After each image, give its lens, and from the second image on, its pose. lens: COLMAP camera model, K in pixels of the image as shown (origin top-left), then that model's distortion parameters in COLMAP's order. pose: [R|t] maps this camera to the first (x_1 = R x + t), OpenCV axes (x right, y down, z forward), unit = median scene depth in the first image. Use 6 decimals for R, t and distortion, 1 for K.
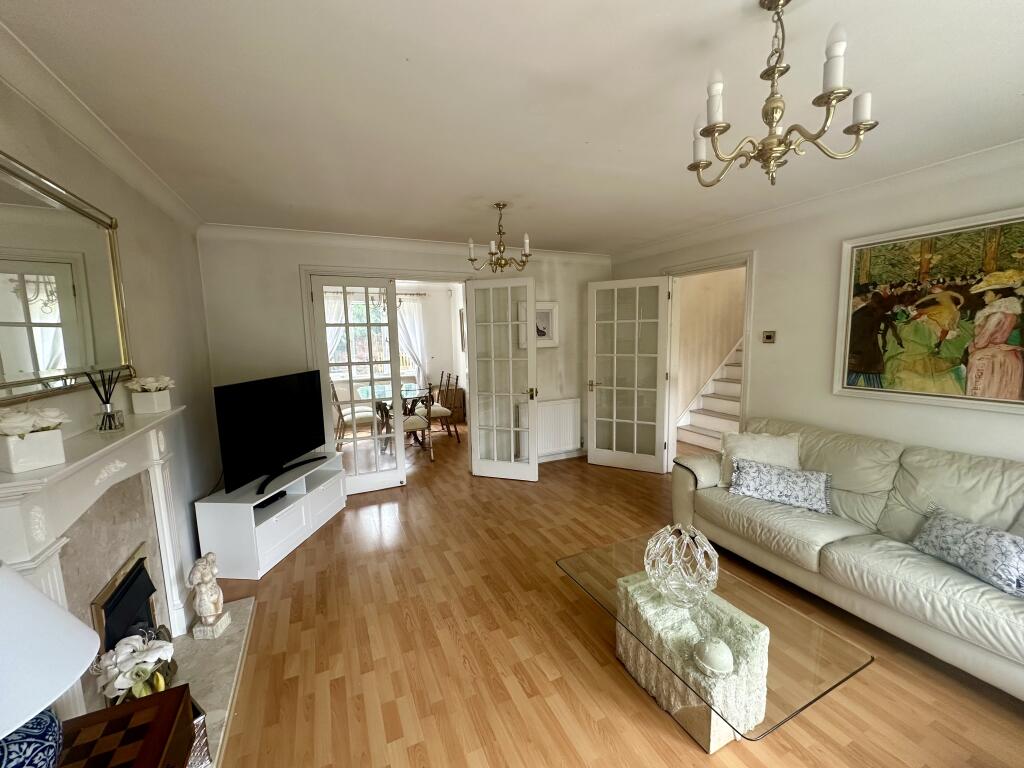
lens RADIAL K [[412.6, 0, 514.5], [0, 412.6, 386.0], [0, 0, 1]] dist [0.000043, -0.000132]
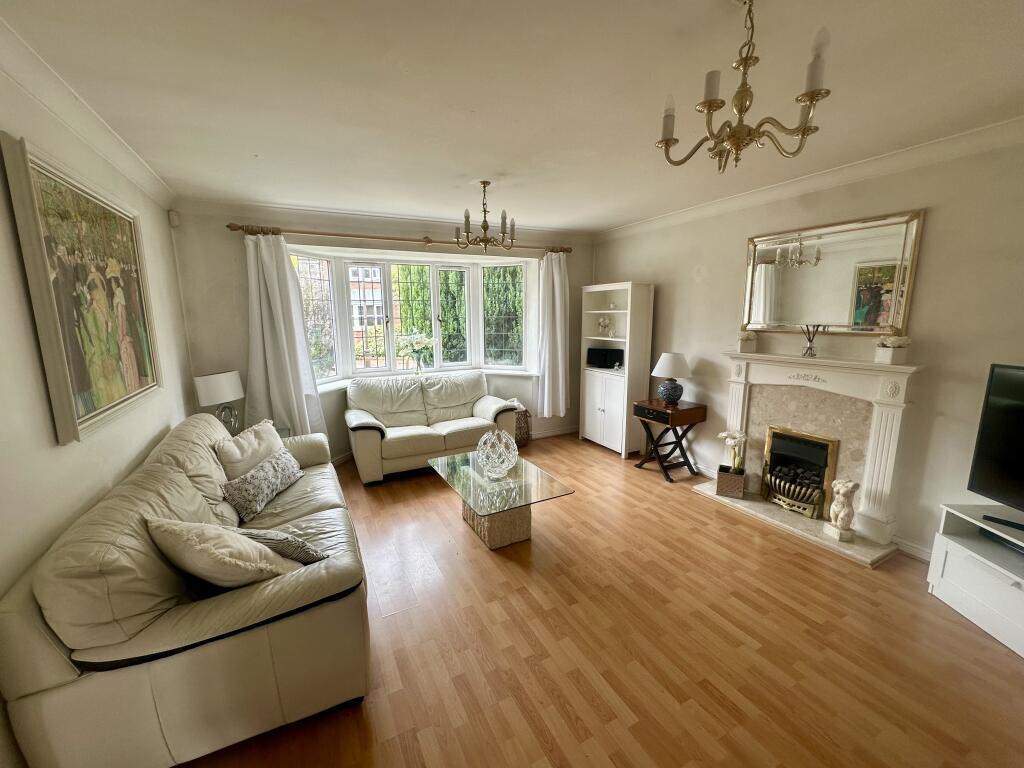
lens RADIAL K [[412.6, 0, 511.5], [0, 412.6, 385.1], [0, 0, 1]] dist [0.000043, -0.000132]
pose [[-0.998963, 0.034023, -0.030258, 0.286908], [0.023996, 0.958172, 0.285185, -0.229096], [0.038696, 0.284163, -0.957995, 1.879975]]
